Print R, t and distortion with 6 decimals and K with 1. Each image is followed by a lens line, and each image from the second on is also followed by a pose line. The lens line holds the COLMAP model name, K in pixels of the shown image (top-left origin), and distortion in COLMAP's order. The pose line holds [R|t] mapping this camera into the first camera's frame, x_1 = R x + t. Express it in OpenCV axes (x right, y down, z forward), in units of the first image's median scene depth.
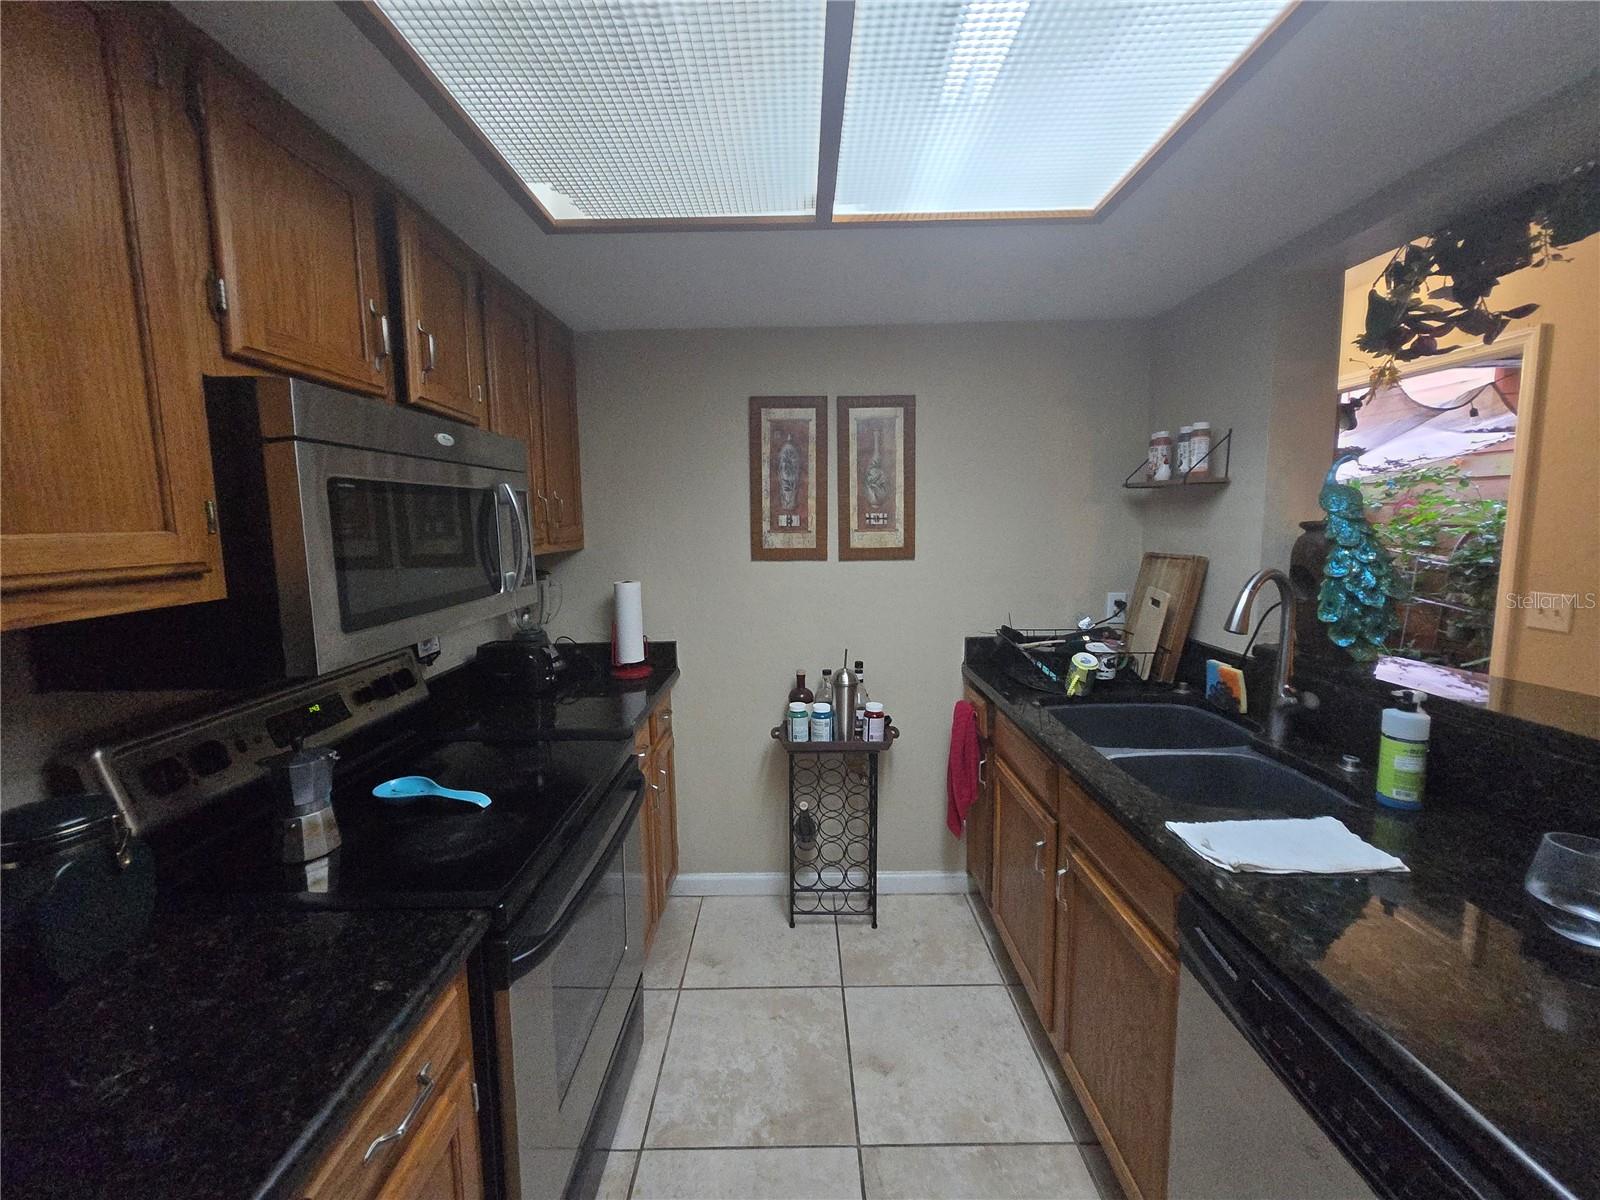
lens RADIAL K [[642.9, 0, 795.8], [0, 642.9, 590.3], [0, 0, 1]] dist [-0.001744, -0.000014]
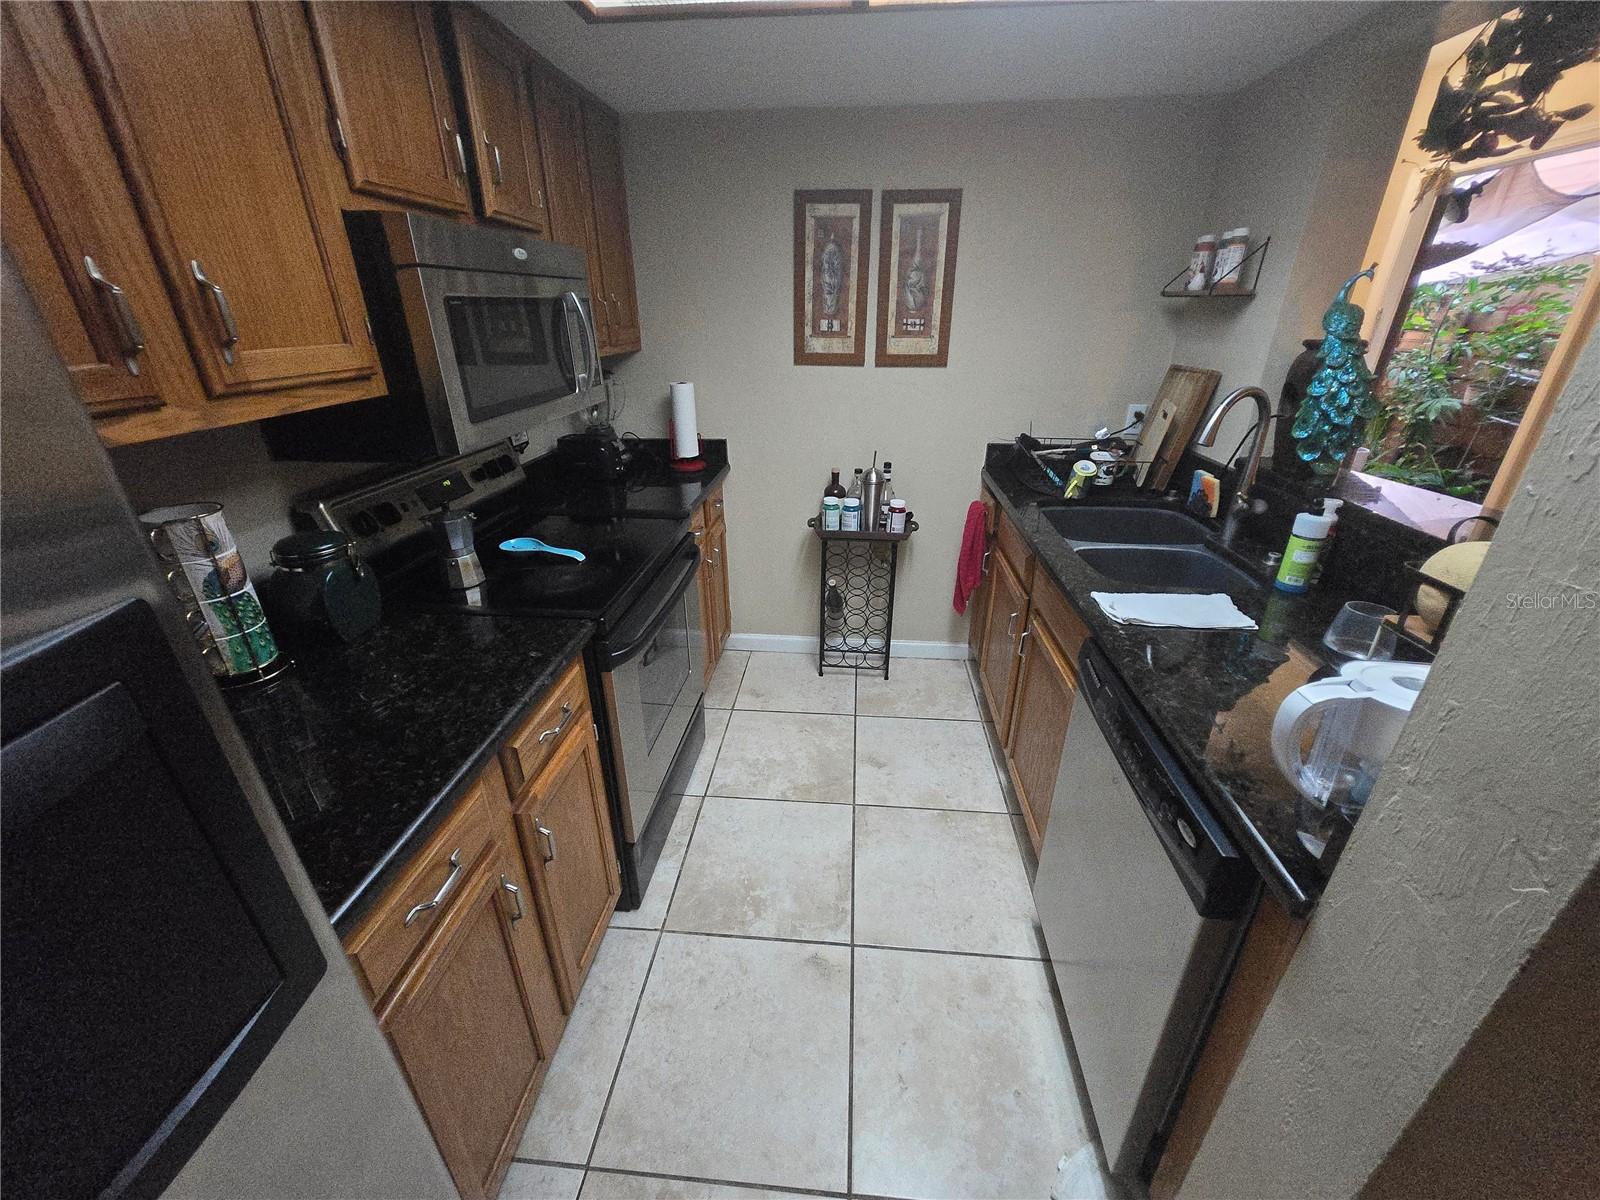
lens RADIAL K [[623.1, 0, 803.2], [0, 623.1, 596.1], [0, 0, 1]] dist [0.001970, 0.000105]
pose [[0.996628, 0.046834, -0.067380, 0.047609], [-0.023341, 0.949005, 0.314396, -0.008920], [0.078668, -0.311763, 0.946898, -0.151763]]
